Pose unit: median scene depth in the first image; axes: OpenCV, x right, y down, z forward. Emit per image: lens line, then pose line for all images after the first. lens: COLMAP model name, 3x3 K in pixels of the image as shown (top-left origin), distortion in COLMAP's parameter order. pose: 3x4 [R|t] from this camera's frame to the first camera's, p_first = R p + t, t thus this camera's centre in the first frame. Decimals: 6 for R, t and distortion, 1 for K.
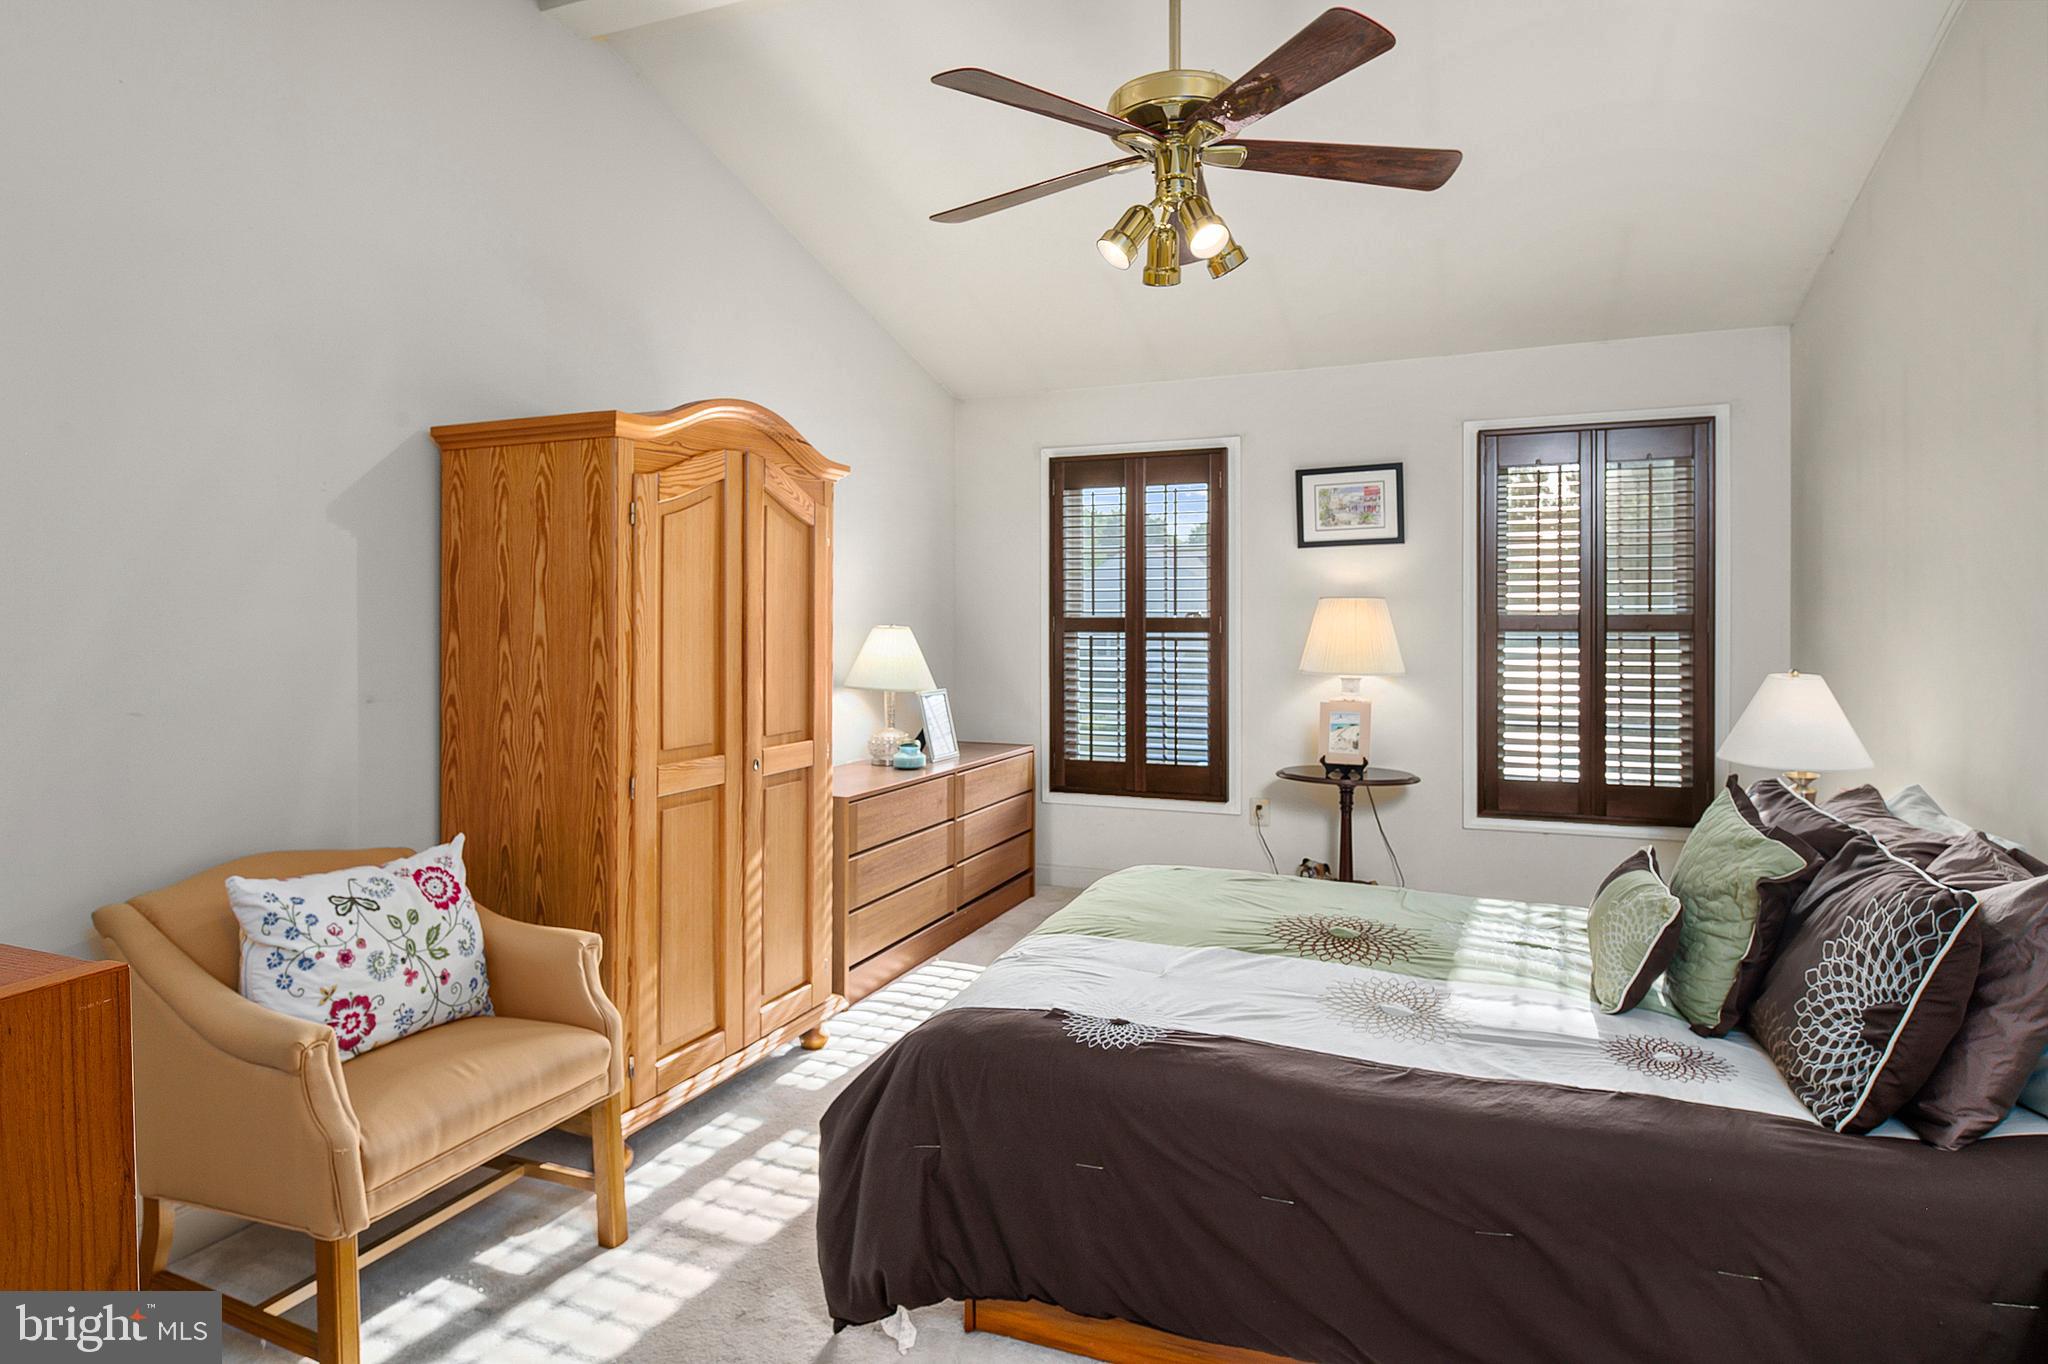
lens RADIAL K [[1140.6, 0, 998.2], [0, 1140.6, 623.7], [0, 0, 1]] dist [-0.008640, -0.001691]
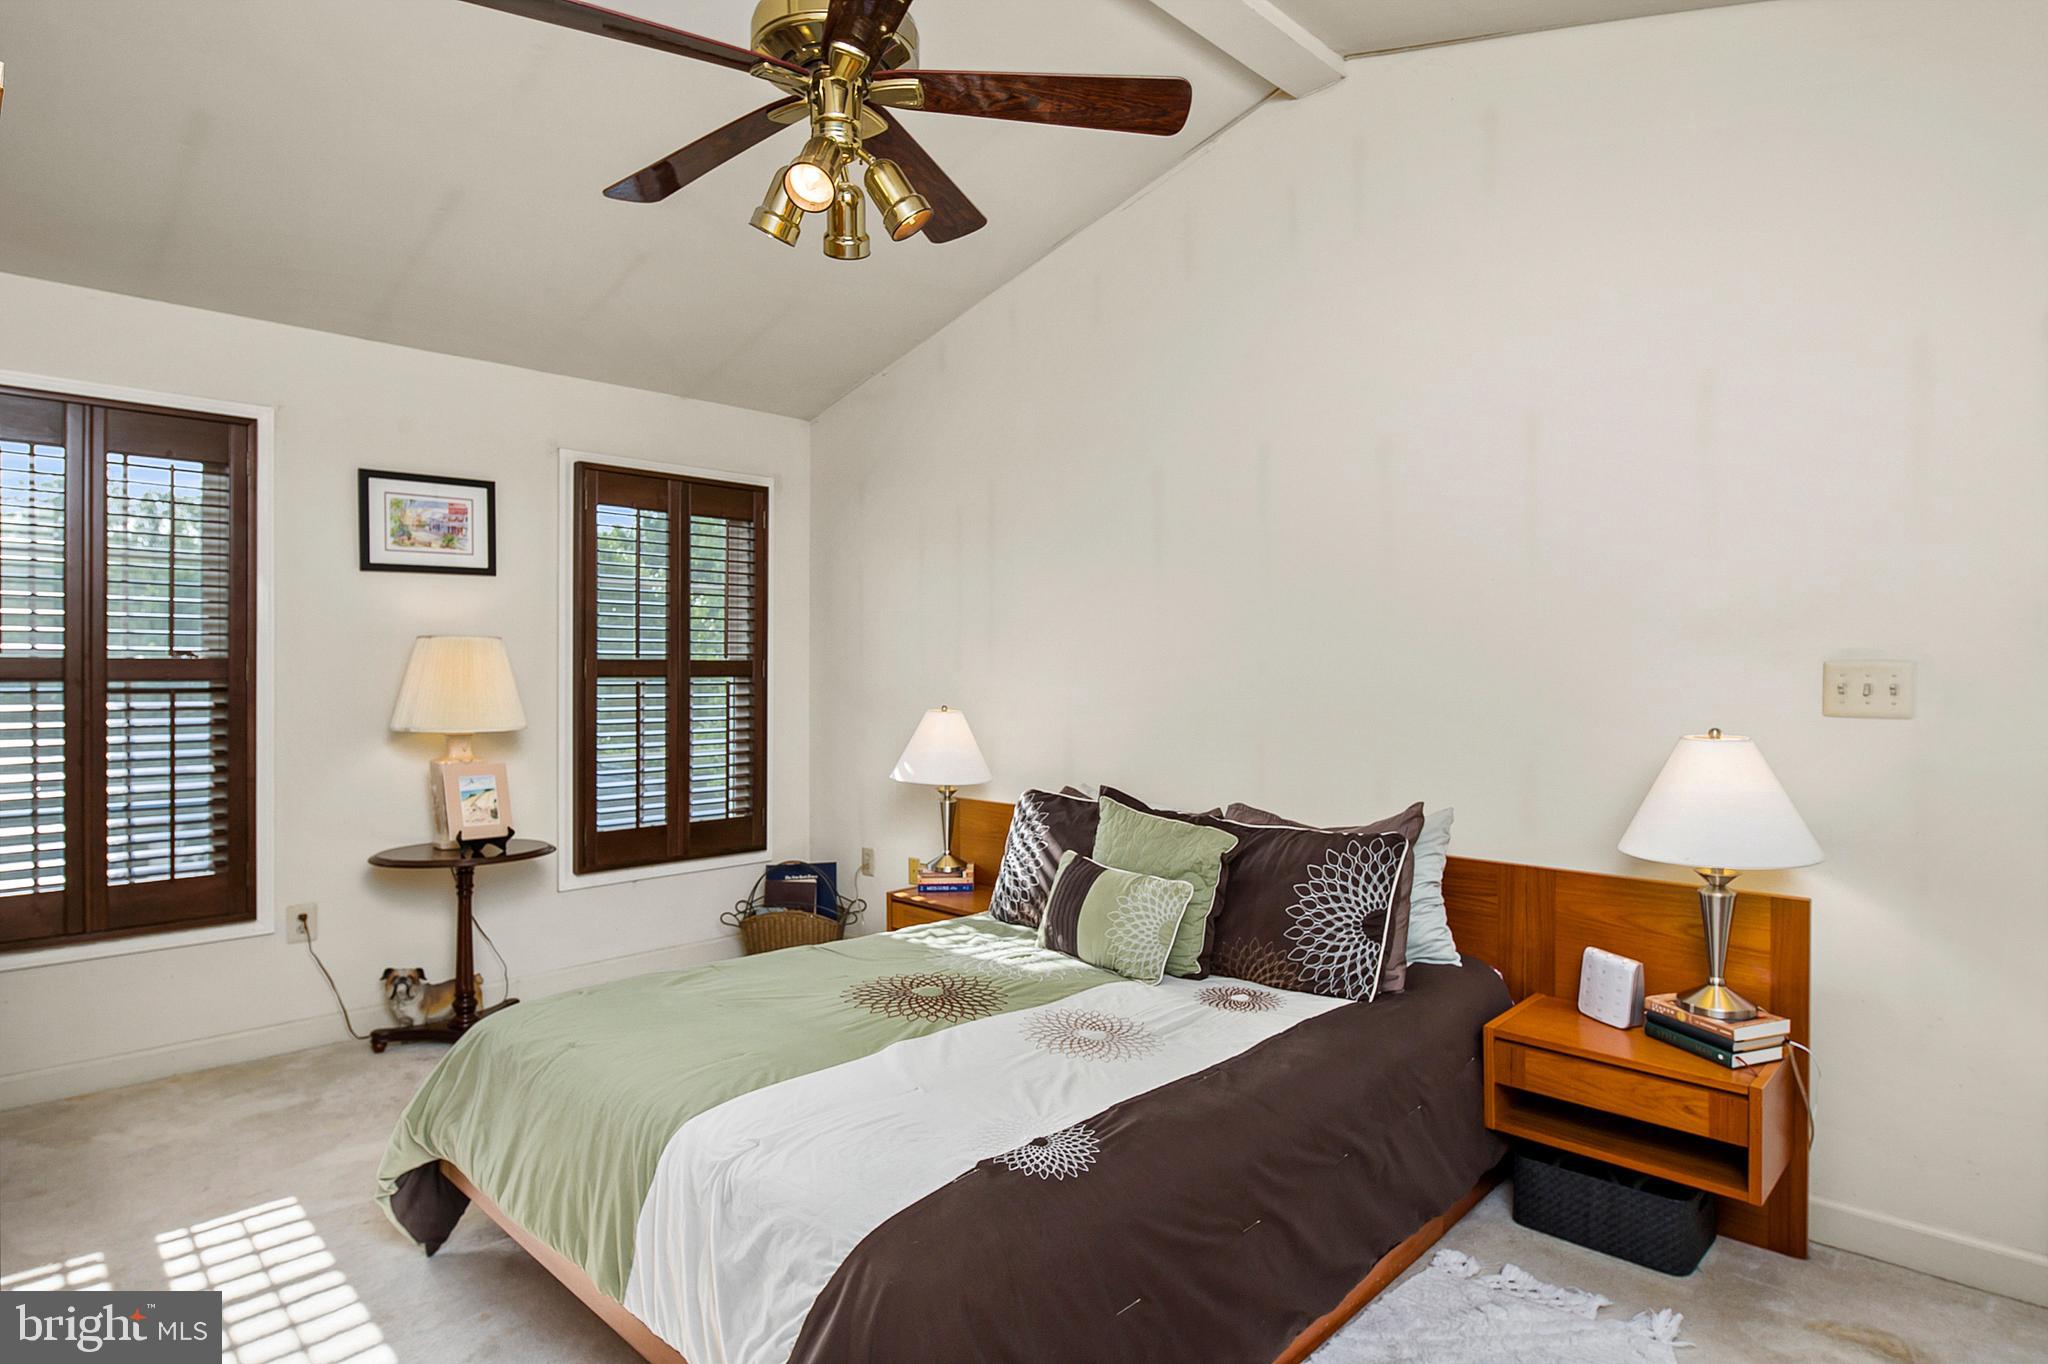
lens RADIAL K [[1140.6, 0, 1016.8], [0, 1140.6, 672.2], [0, 0, 1]] dist [-0.008640, -0.001691]
pose [[0.360423, -0.003285, 0.932783, -0.377318], [0.000495, 0.999994, 0.003331, 0.000153], [-0.932789, -0.000739, 0.360423, 0.394840]]
